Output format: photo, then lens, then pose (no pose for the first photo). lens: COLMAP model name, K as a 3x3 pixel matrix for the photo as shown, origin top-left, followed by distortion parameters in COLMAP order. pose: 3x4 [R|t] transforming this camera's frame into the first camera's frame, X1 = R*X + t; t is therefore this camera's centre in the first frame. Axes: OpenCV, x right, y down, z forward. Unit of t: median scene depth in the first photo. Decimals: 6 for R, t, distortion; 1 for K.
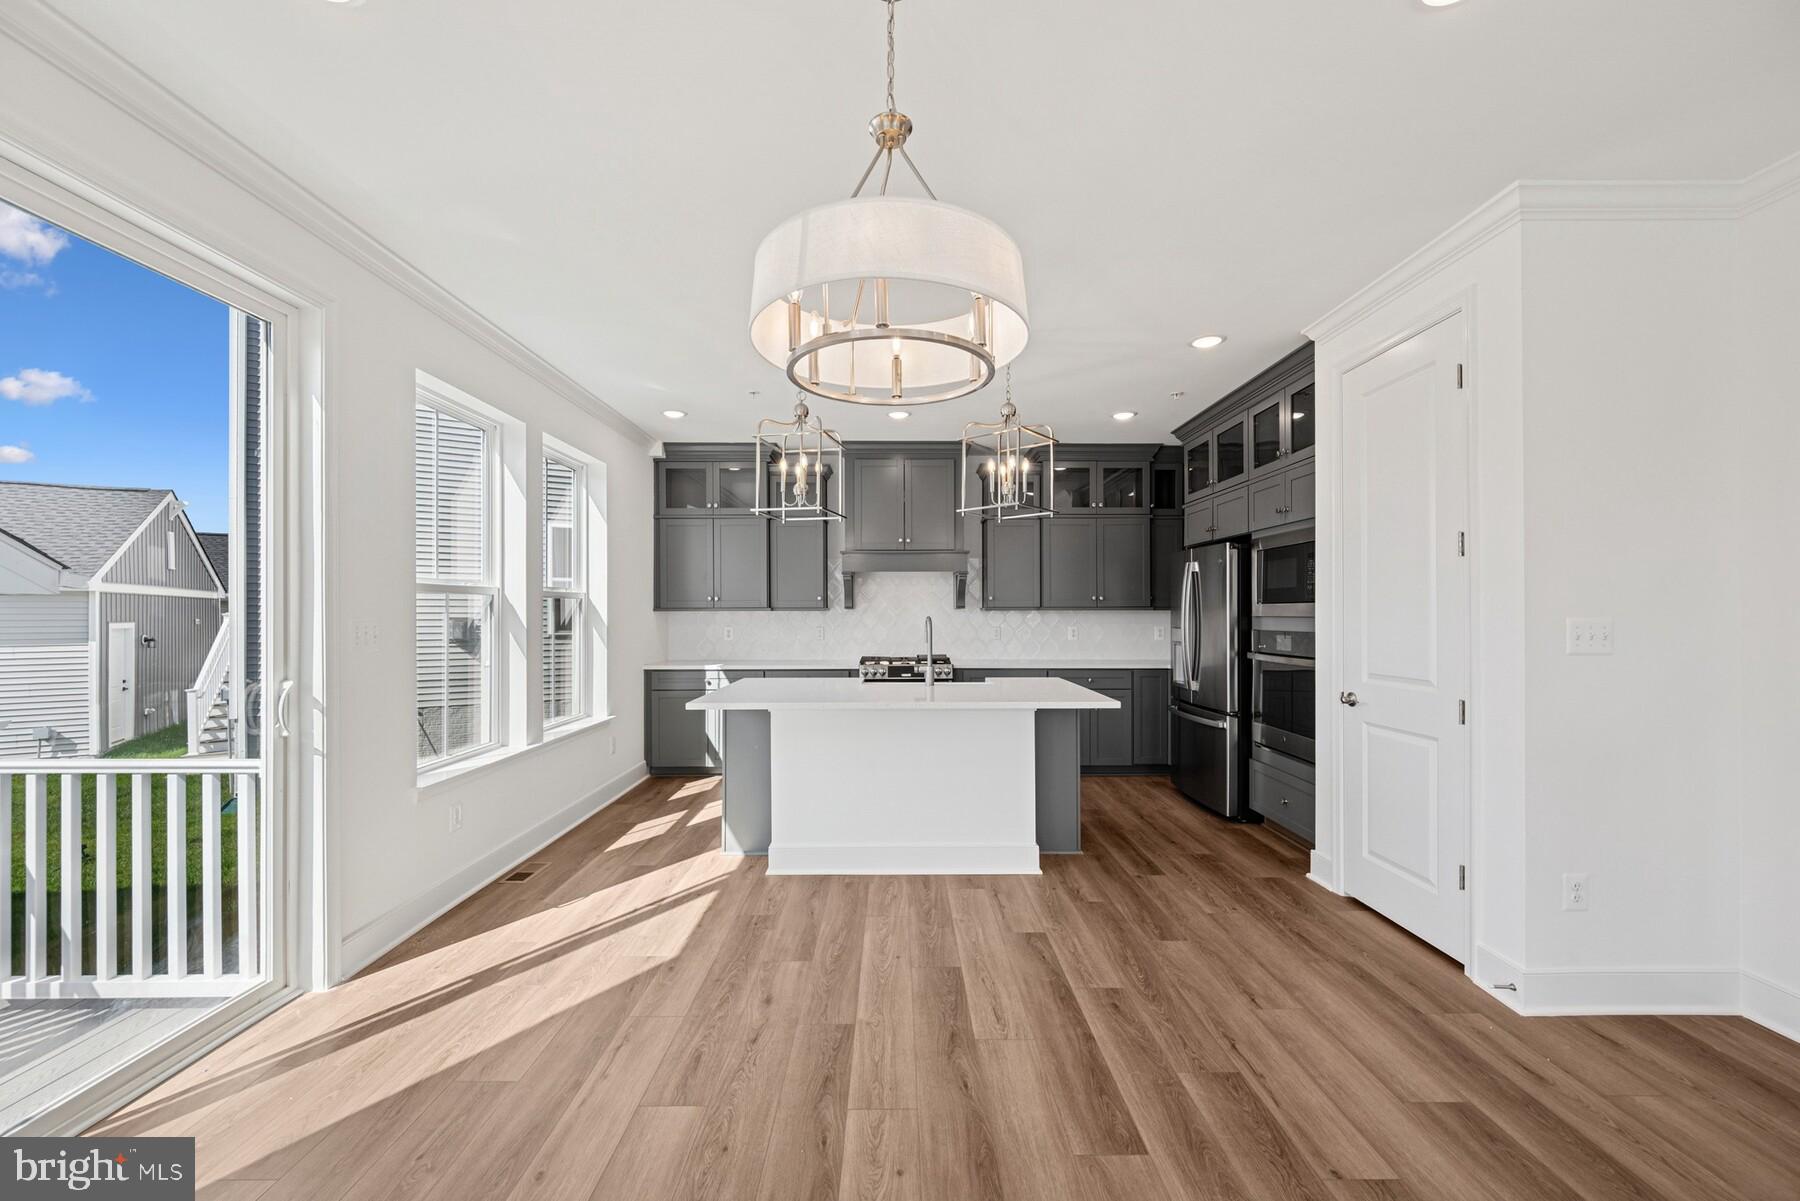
lens RADIAL K [[797.2, 0, 900.0], [0, 797.2, 600.5], [0, 0, 1]] dist [0.002165, 0.000092]
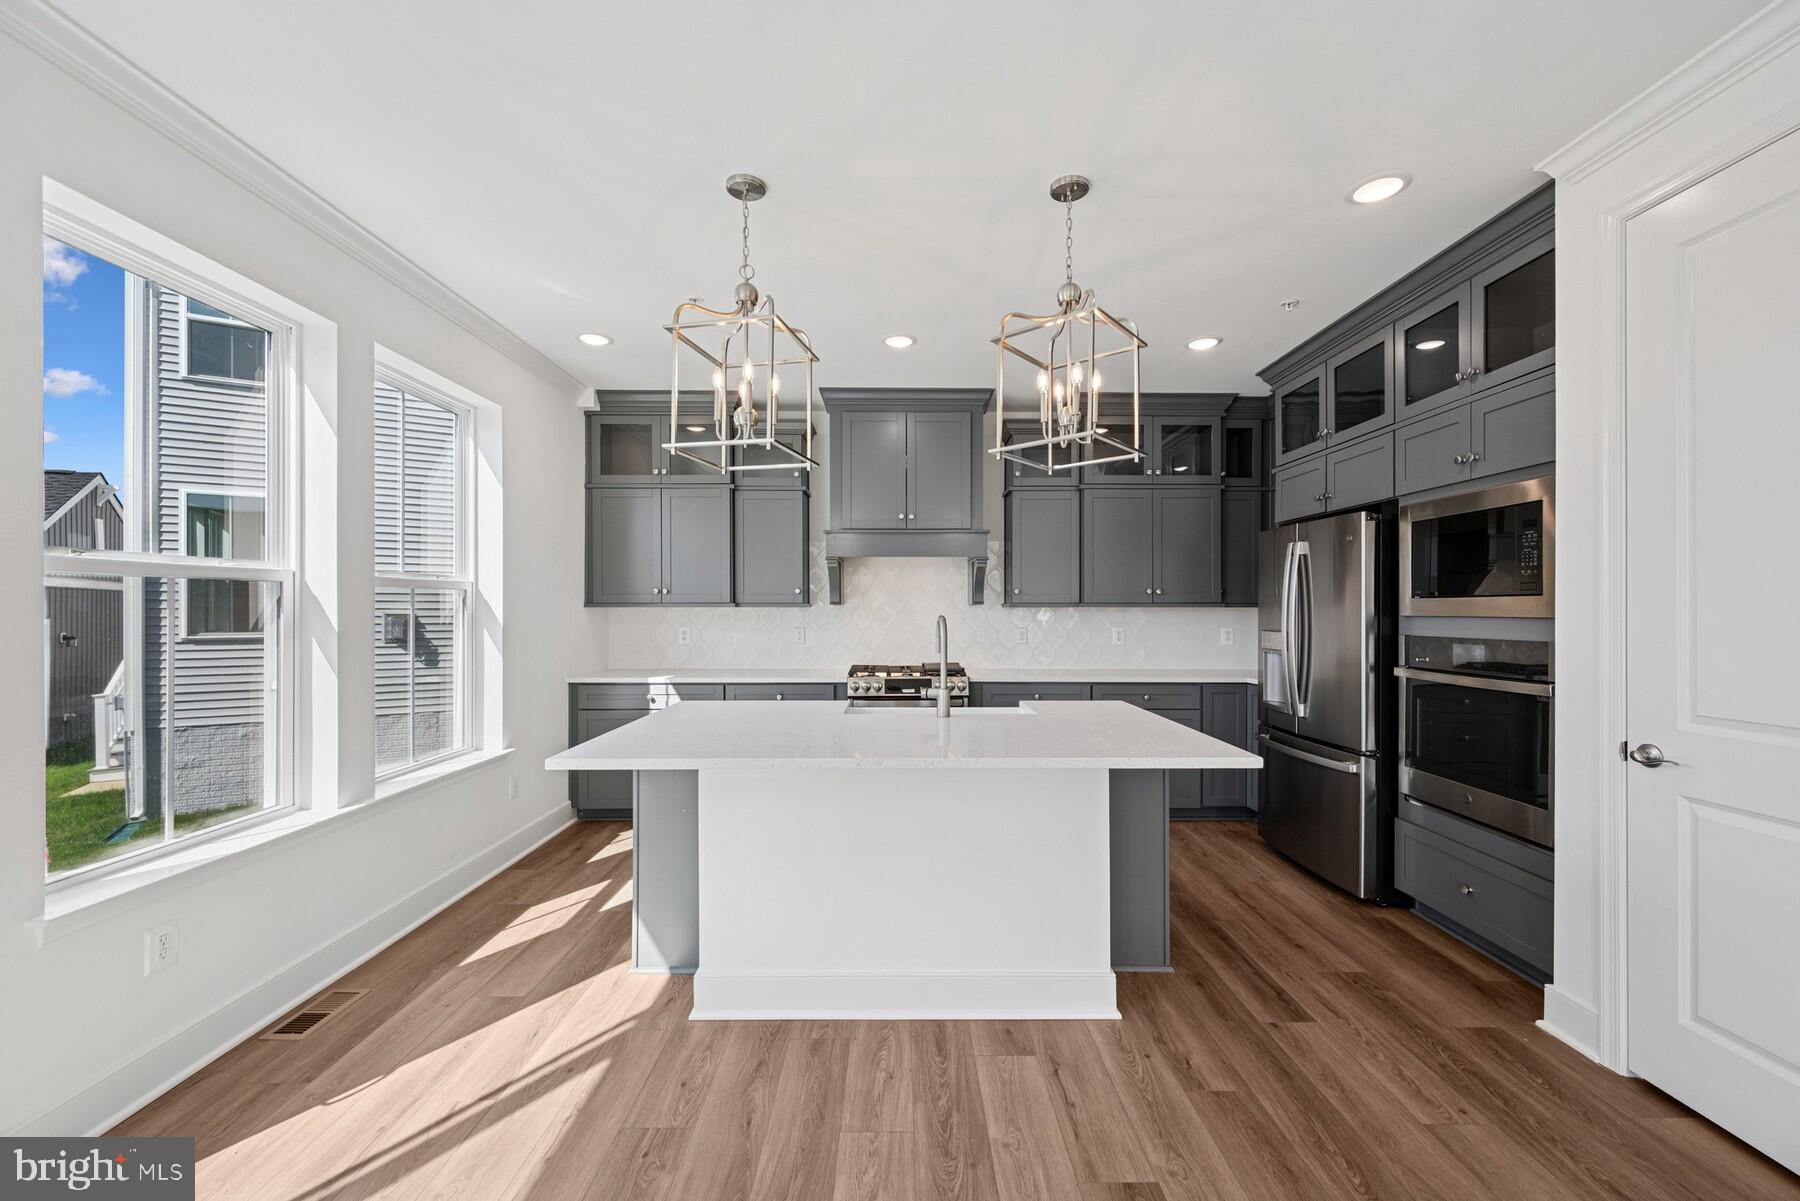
lens RADIAL K [[705.5, 0, 899.4], [0, 705.5, 605.3], [0, 0, 1]] dist [-0.000080, -0.000168]
pose [[0.999993, 0.001715, -0.003334, 0.001306], [-0.001681, 0.999947, 0.010188, 0.004890], [0.003351, -0.010182, 0.999943, 0.381075]]
